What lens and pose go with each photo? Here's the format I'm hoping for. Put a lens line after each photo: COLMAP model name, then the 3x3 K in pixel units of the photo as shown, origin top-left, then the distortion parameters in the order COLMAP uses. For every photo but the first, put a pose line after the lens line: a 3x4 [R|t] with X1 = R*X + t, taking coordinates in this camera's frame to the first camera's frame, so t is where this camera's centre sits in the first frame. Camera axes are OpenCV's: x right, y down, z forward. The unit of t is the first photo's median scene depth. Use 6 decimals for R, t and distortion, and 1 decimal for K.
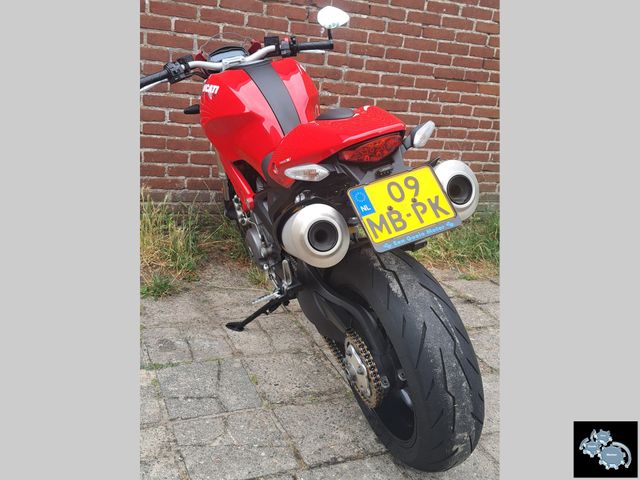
lens RADIAL K [[587.3, 0, 323.0], [0, 587.3, 260.9], [0, 0, 1]] dist [0.064154, -0.012449]
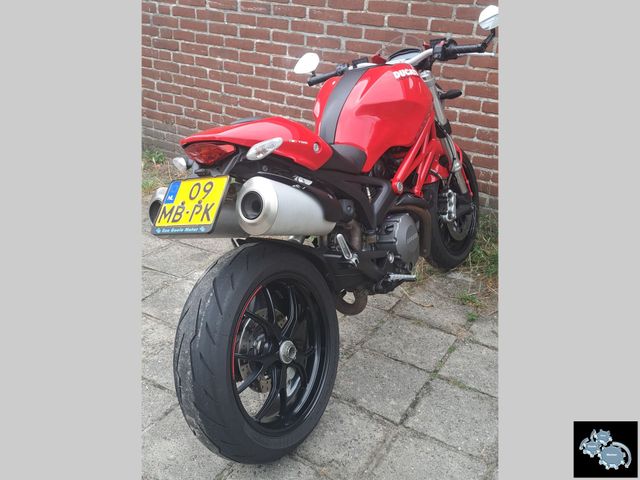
lens RADIAL K [[599.9, 0, 305.8], [0, 599.9, 251.4], [0, 0, 1]] dist [0.071224, -0.013909]
pose [[0.564101, 0.278349, -0.777375, 0.866927], [-0.267050, 0.952370, 0.147224, -0.171537], [0.781328, 0.124549, 0.611566, 0.331320]]
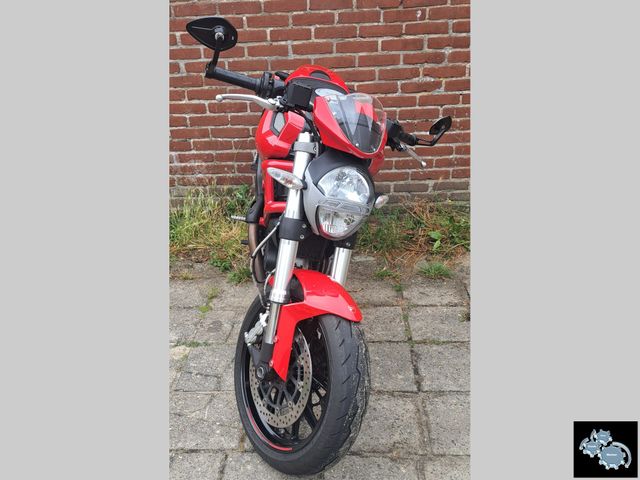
lens RADIAL K [[560.1, 0, 308.1], [0, 560.1, 291.9], [0, 0, 1]] dist [0.076032, -0.085736]
pose [[0.877478, 0.084611, -0.472095, 0.526036], [-0.020859, 0.990117, 0.138683, -0.110242], [0.479164, -0.111844, 0.870570, 0.101921]]
